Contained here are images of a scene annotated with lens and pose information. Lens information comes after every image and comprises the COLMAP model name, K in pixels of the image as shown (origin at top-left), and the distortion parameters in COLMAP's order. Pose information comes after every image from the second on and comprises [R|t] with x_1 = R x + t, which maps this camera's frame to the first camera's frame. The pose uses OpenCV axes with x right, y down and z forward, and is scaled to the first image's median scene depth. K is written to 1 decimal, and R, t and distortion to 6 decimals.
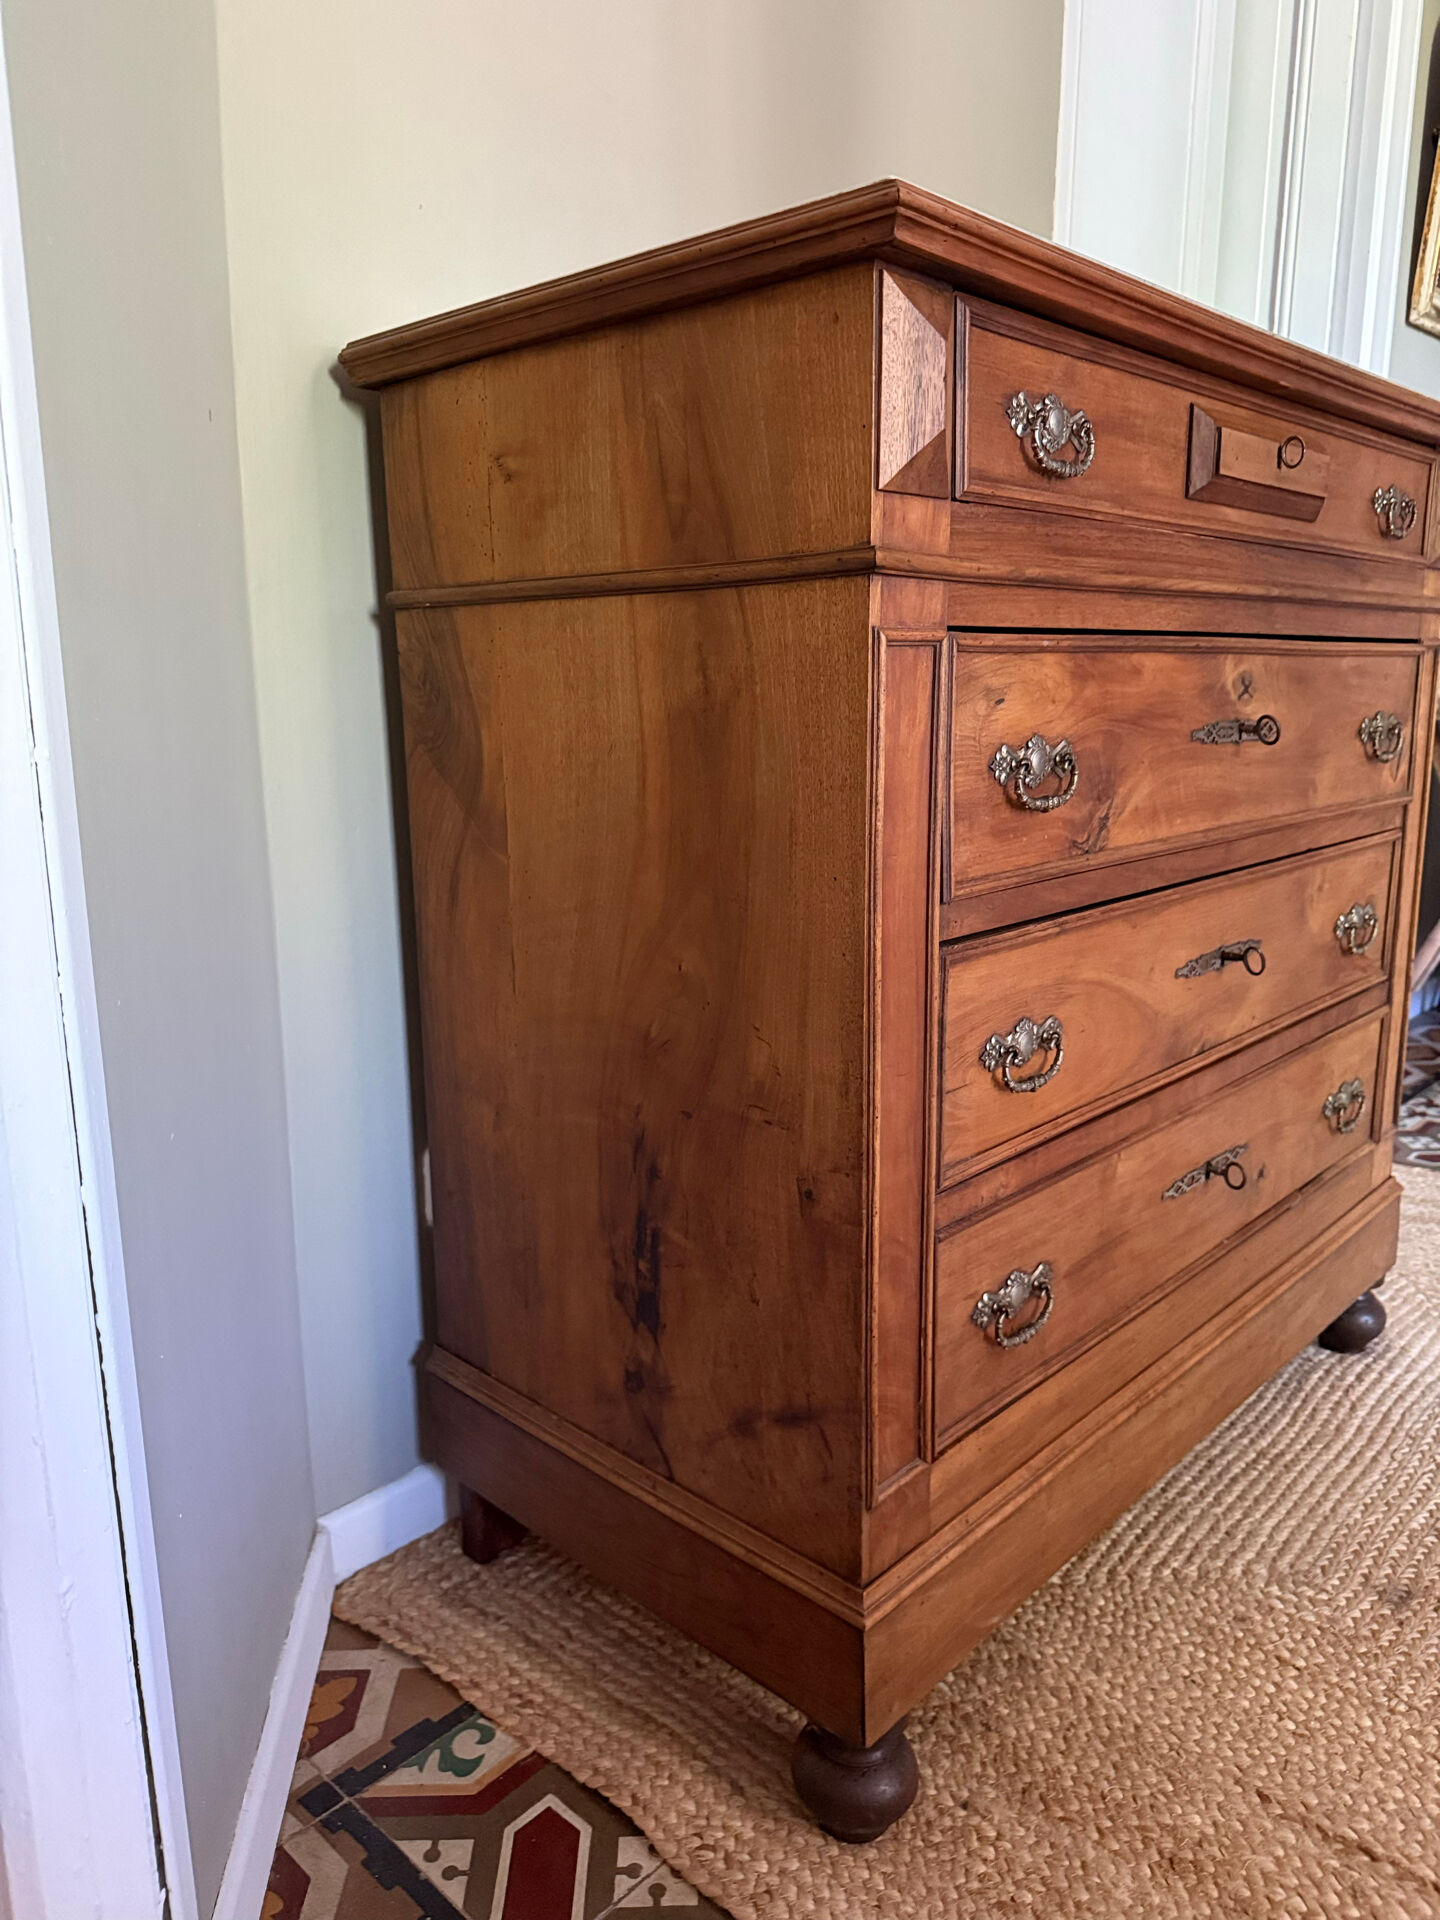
lens RADIAL K [[1366.2, 0, 721.4], [0, 1366.2, 965.0], [0, 0, 1]] dist [0.027748, -0.011437]
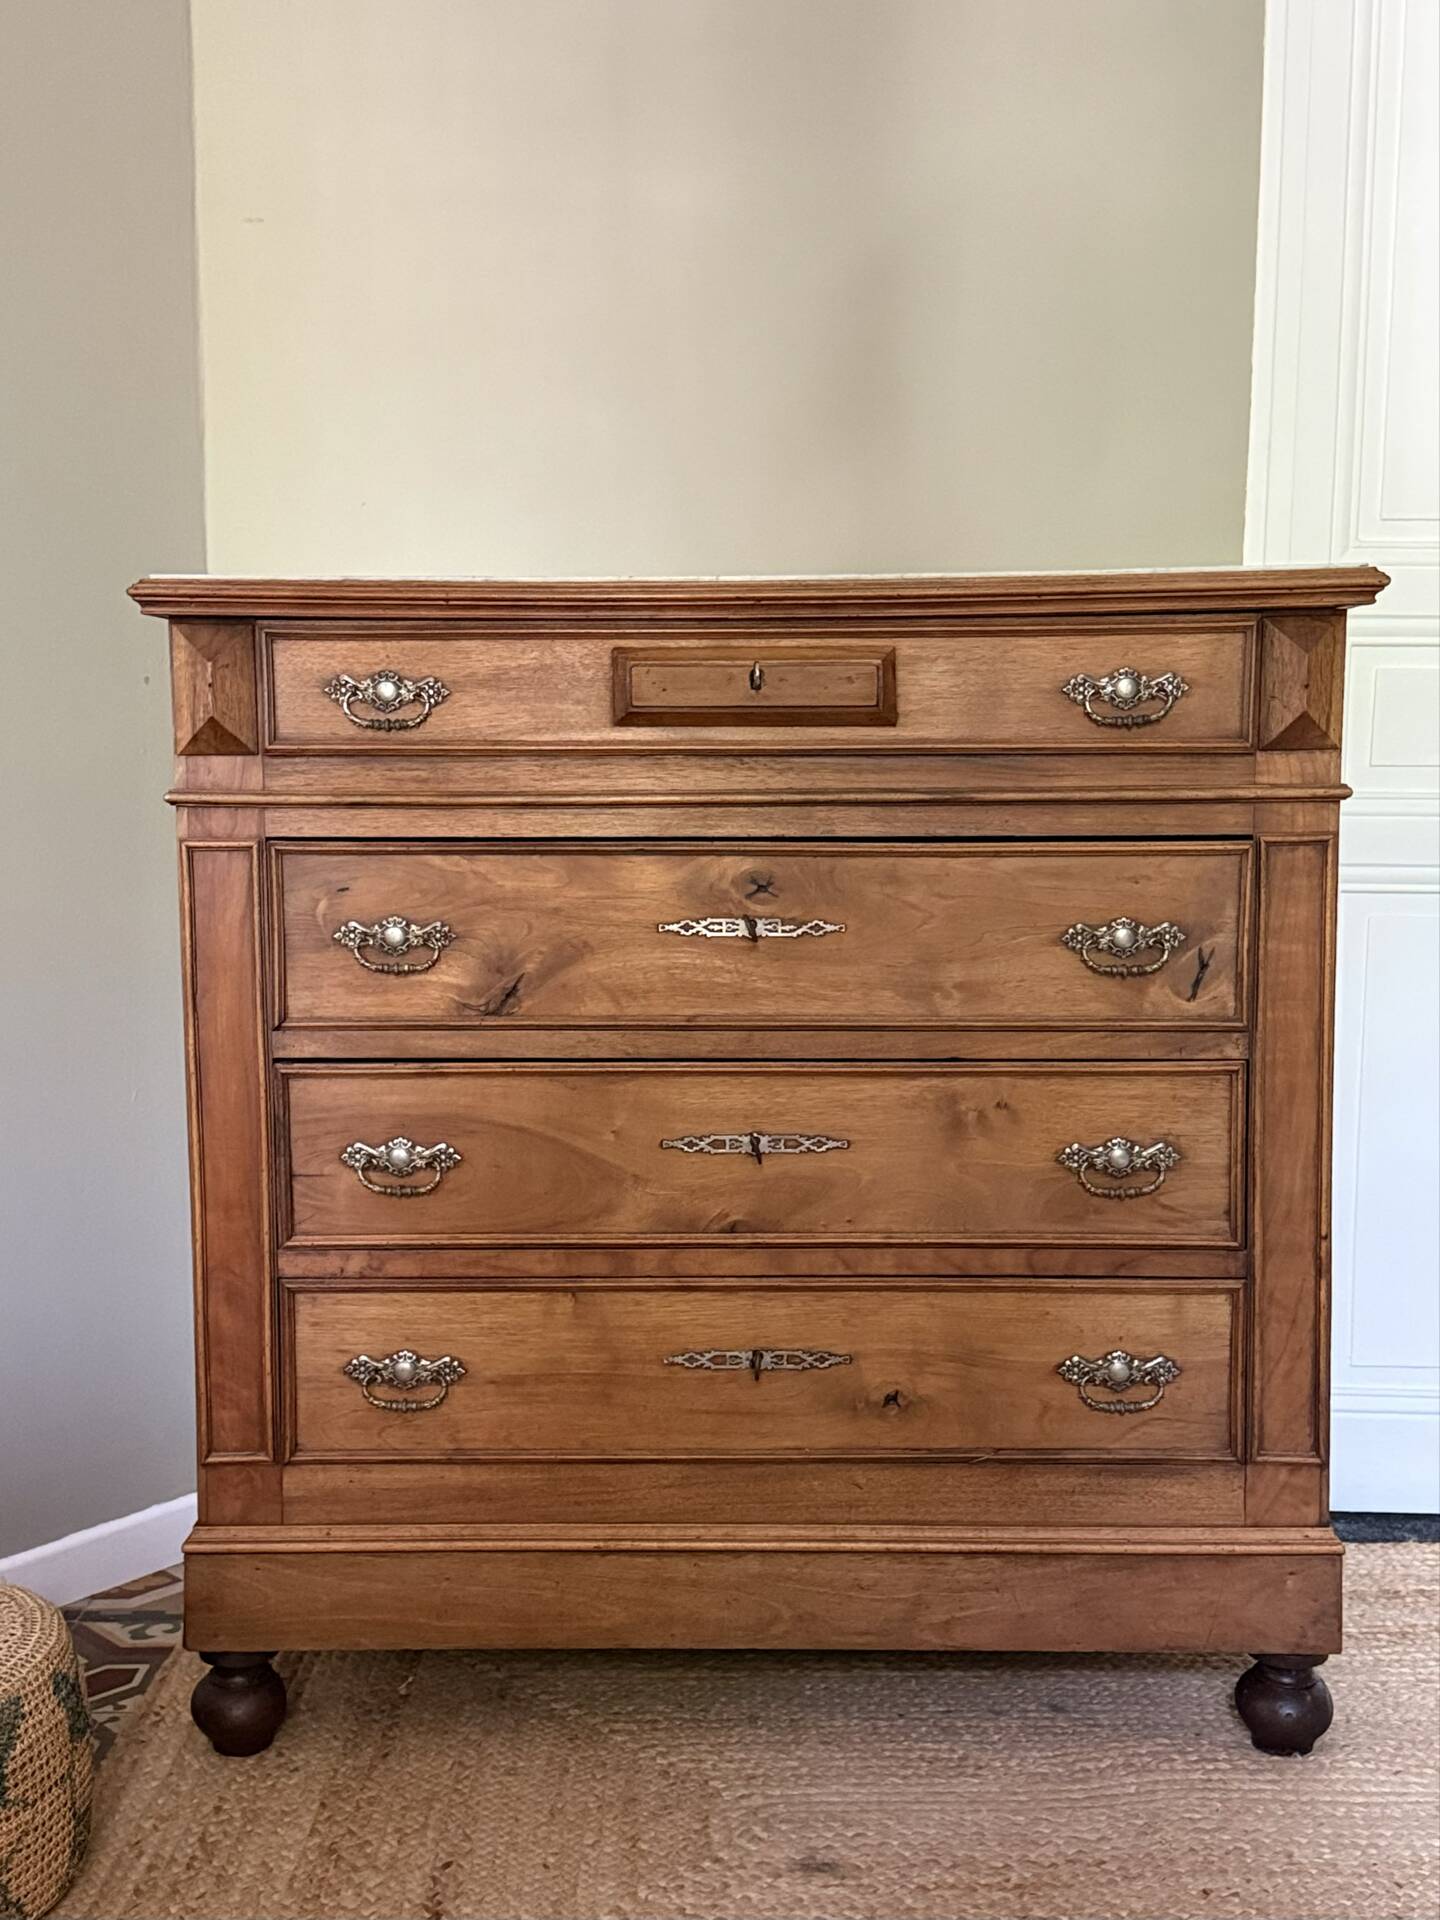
lens RADIAL K [[2106.9, 0, 720.0], [0, 2106.9, 960.0], [0, 0, 1]] dist [0.077324, -0.043791]
pose [[0.683019, 0.075627, -0.726475, 1.707788], [-0.154767, 0.987025, -0.042759, -0.079570], [0.713816, 0.141639, 0.685861, -0.136078]]
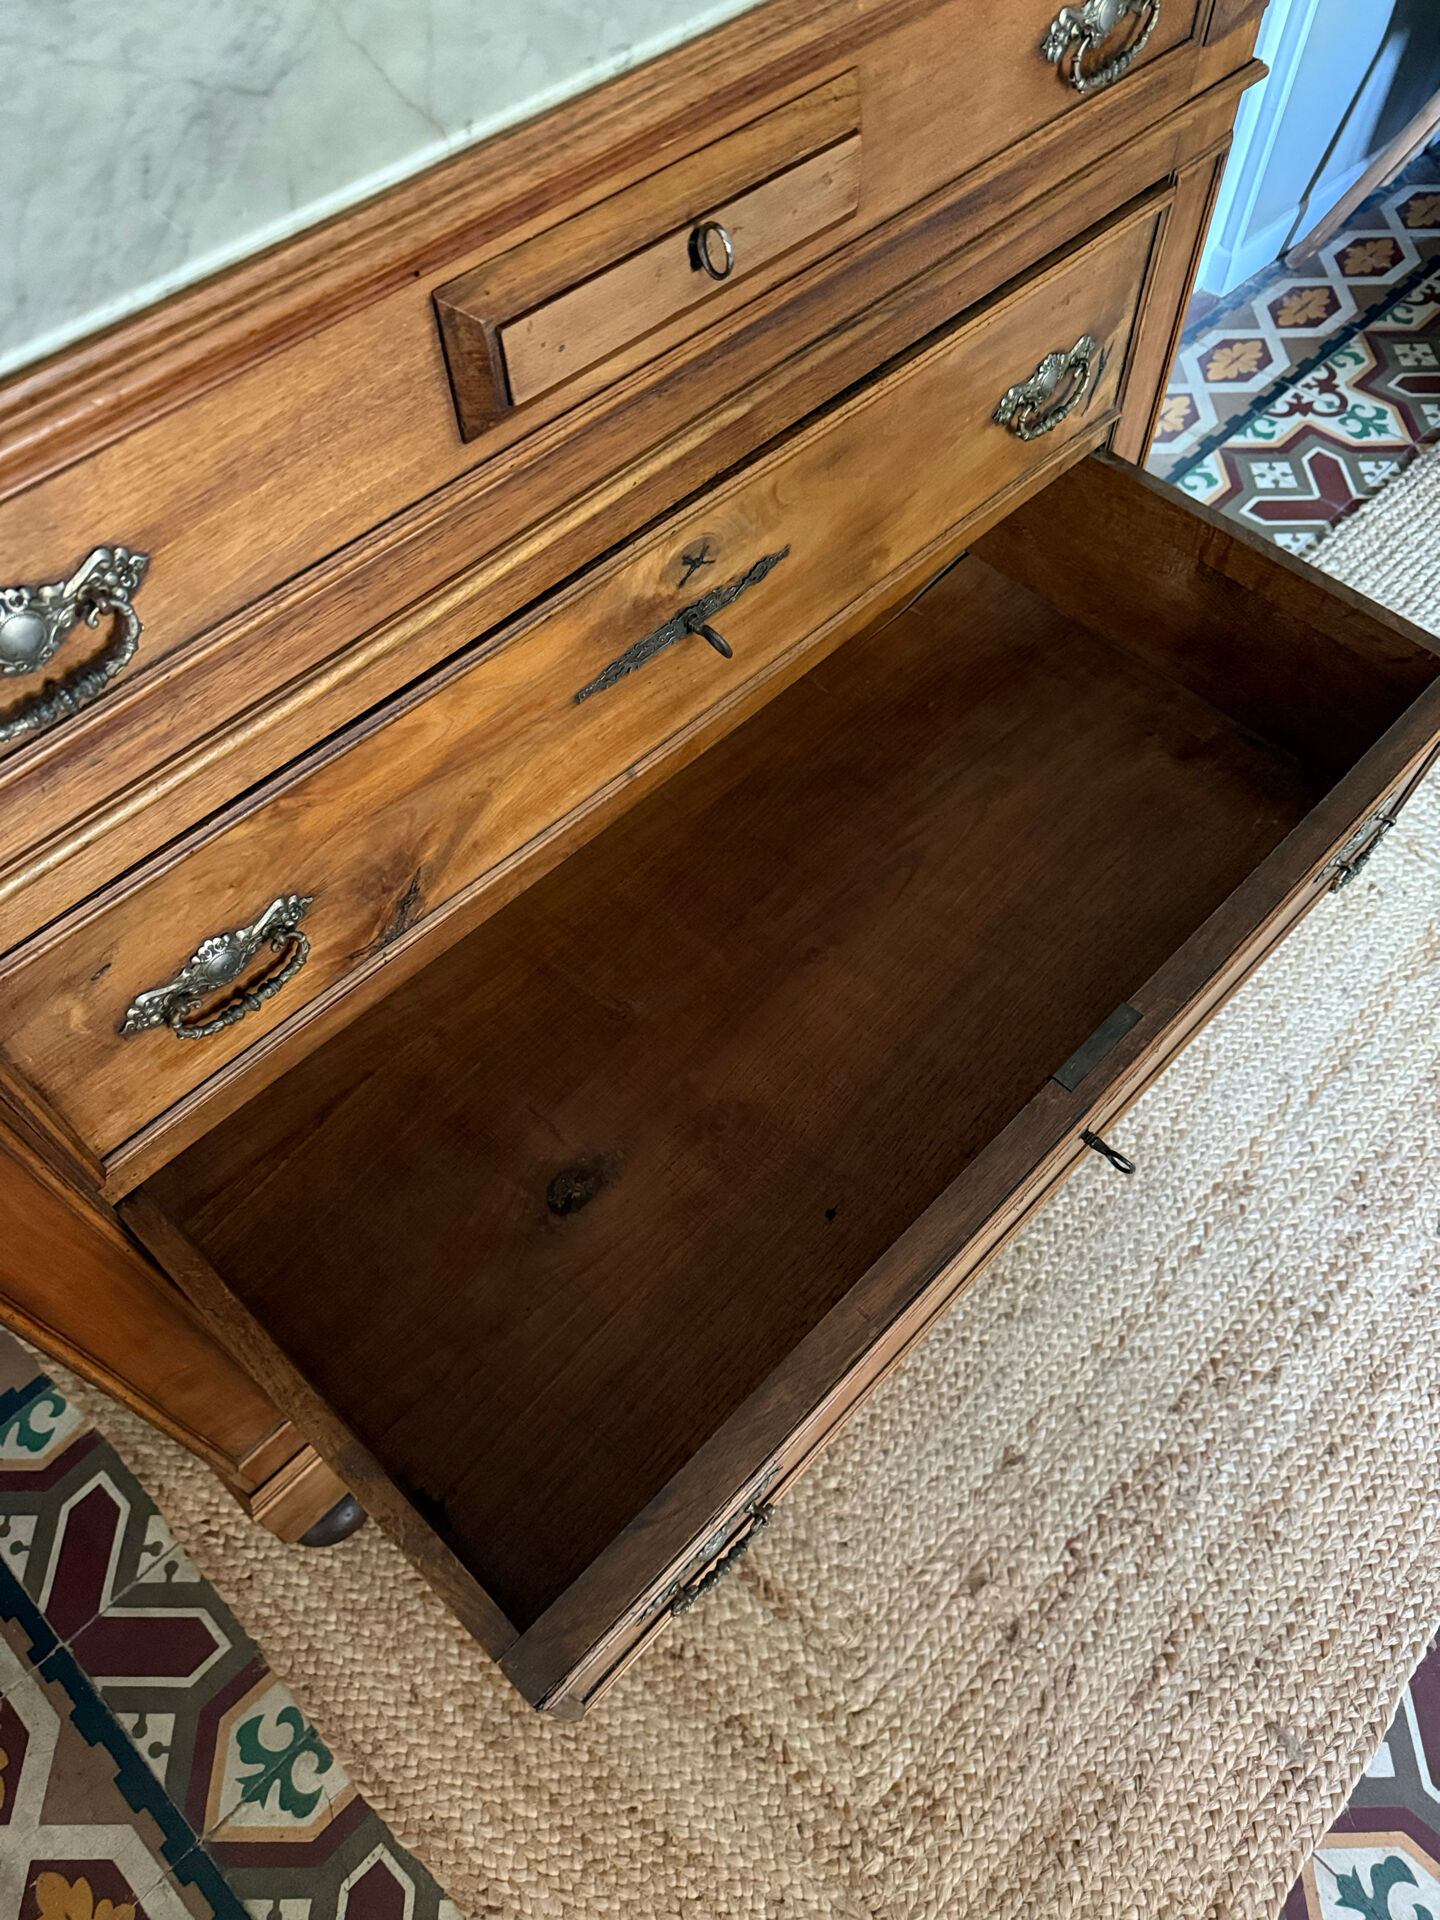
lens RADIAL K [[1366.2, 0, 721.4], [0, 1366.2, 965.0], [0, 0, 1]] dist [0.027748, -0.011437]
pose [[0.999663, 0.006187, -0.025208, 0.455633], [0.013421, 0.708041, 0.706043, -0.582605], [0.022217, -0.706144, 0.707720, 0.448188]]
